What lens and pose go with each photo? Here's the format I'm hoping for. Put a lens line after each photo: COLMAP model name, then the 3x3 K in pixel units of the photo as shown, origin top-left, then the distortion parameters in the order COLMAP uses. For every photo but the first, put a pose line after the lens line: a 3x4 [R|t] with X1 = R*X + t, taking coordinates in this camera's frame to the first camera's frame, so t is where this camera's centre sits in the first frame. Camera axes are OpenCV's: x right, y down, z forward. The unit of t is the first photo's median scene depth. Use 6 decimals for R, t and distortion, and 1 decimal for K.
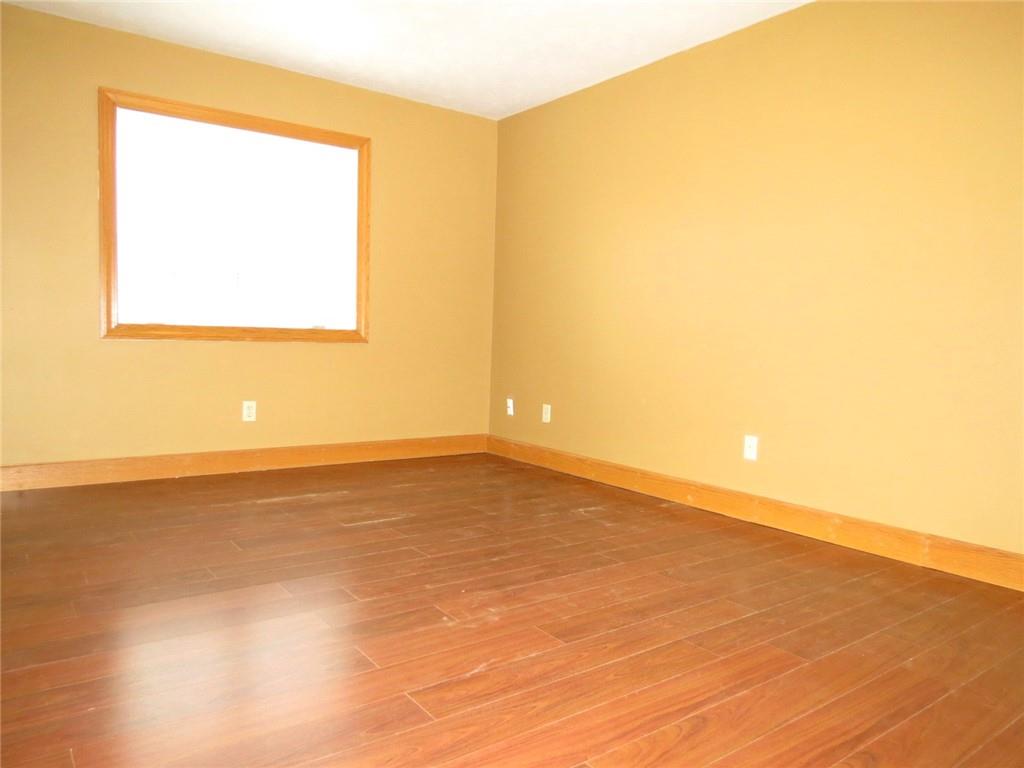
lens RADIAL K [[725.6, 0, 518.8], [0, 725.6, 384.9], [0, 0, 1]] dist [-0.046078, 0.029438]
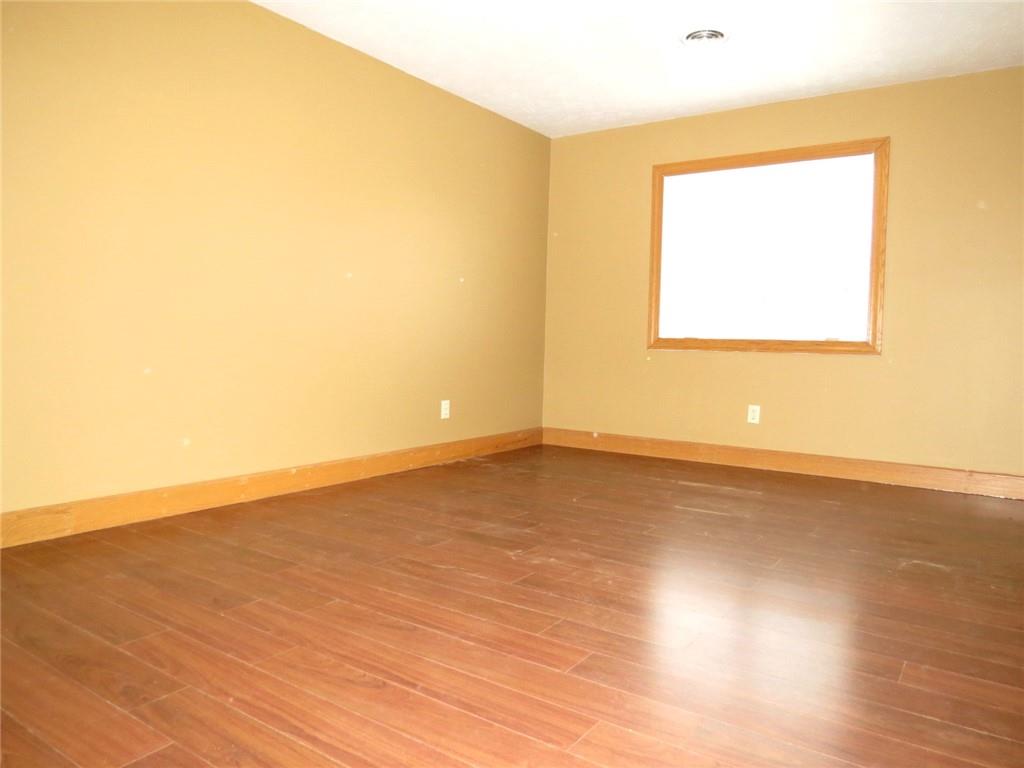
lens RADIAL K [[725.6, 0, 518.8], [0, 725.6, 384.9], [0, 0, 1]] dist [-0.046078, 0.029438]
pose [[0.329781, 0.037298, -0.943321, 0.579464], [-0.077433, 0.996921, 0.012347, 0.005579], [0.940877, 0.068972, 0.331653, 0.285554]]
